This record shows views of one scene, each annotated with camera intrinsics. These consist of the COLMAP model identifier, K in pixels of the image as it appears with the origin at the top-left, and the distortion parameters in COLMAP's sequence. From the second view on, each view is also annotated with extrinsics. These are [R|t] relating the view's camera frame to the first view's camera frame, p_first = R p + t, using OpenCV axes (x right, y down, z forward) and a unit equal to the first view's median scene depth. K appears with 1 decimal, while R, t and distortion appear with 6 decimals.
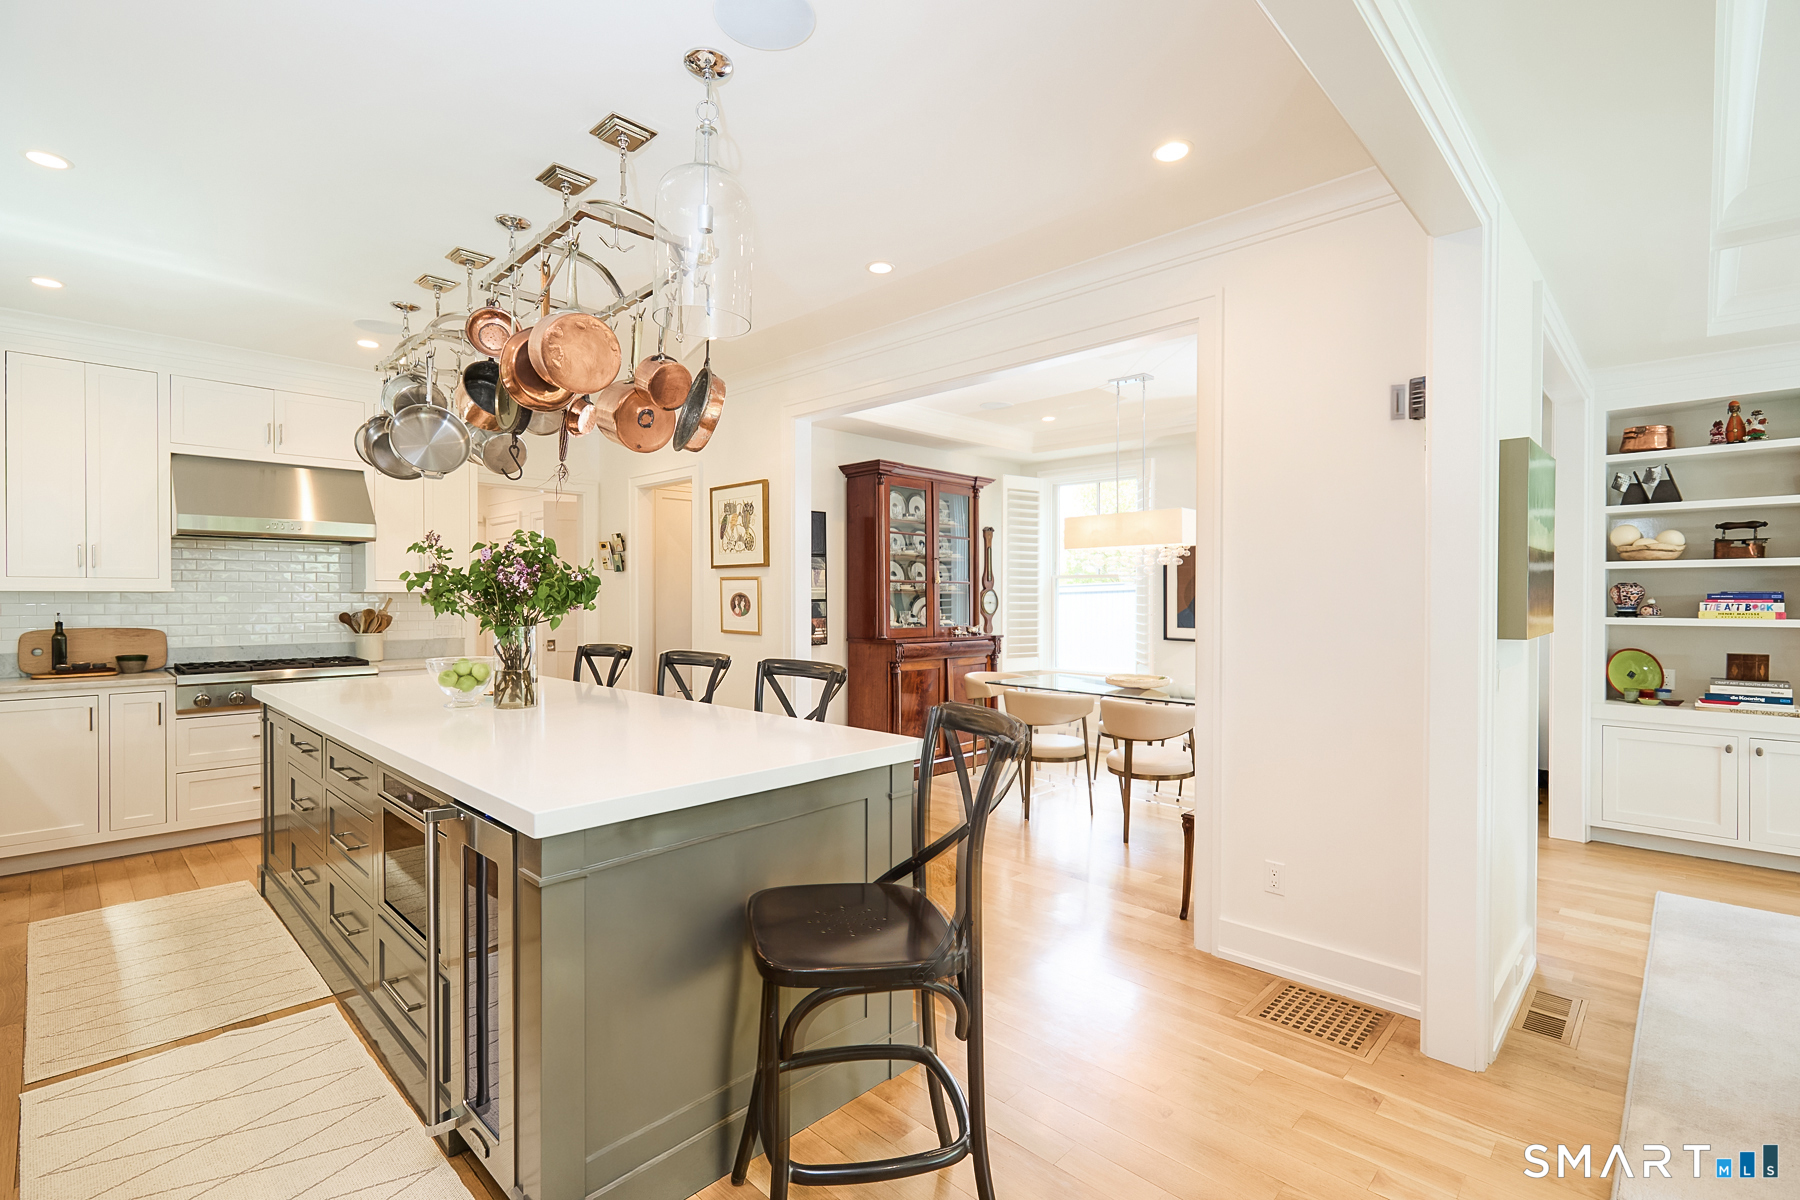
lens RADIAL K [[823.2, 0, 895.2], [0, 823.2, 601.6], [0, 0, 1]] dist [-0.000254, 0.000099]
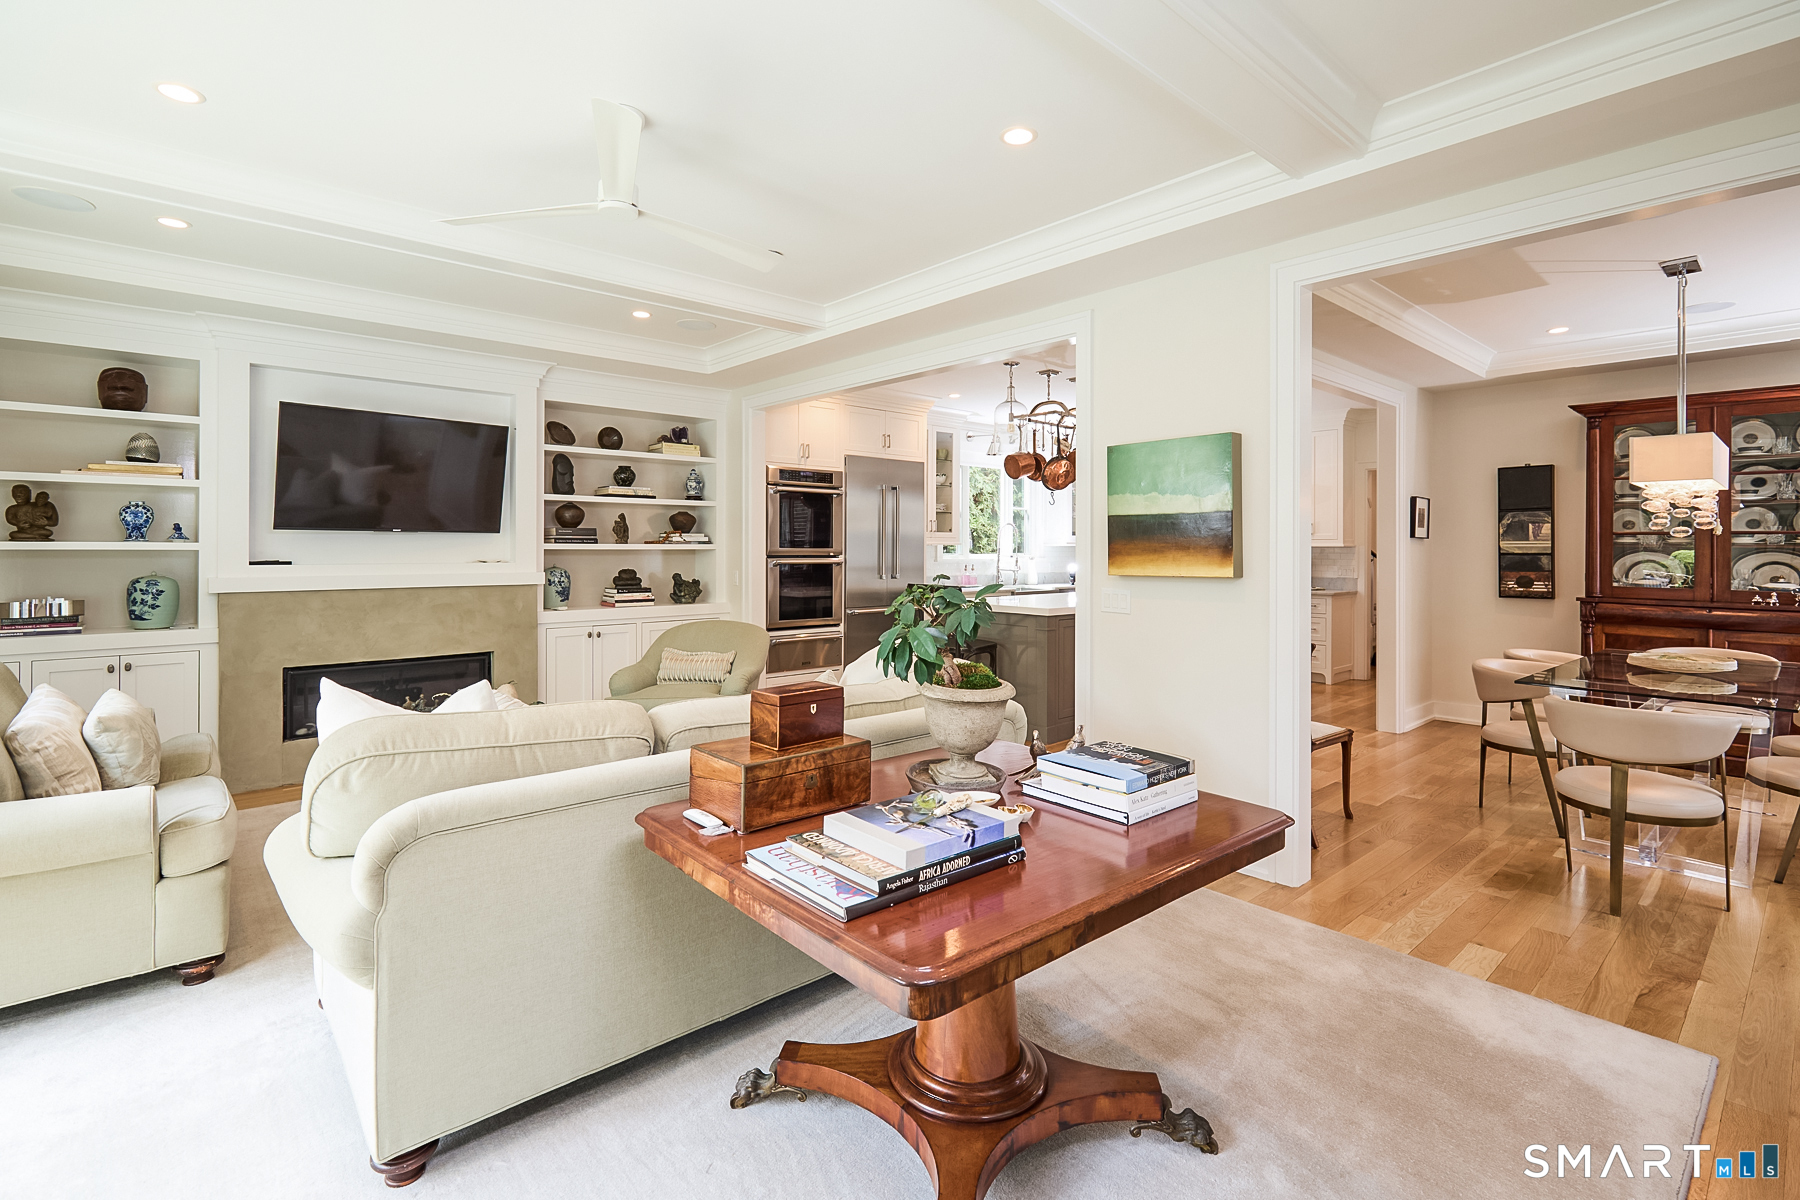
lens RADIAL K [[831.4, 0, 896.0], [0, 831.4, 533.3], [0, 0, 1]] dist [-0.001346, 0.000113]
pose [[-0.077498, -0.016590, -0.996854, 1.364552], [-0.012675, 0.999797, -0.015654, -0.001717], [0.996912, 0.011422, -0.077692, 0.417545]]
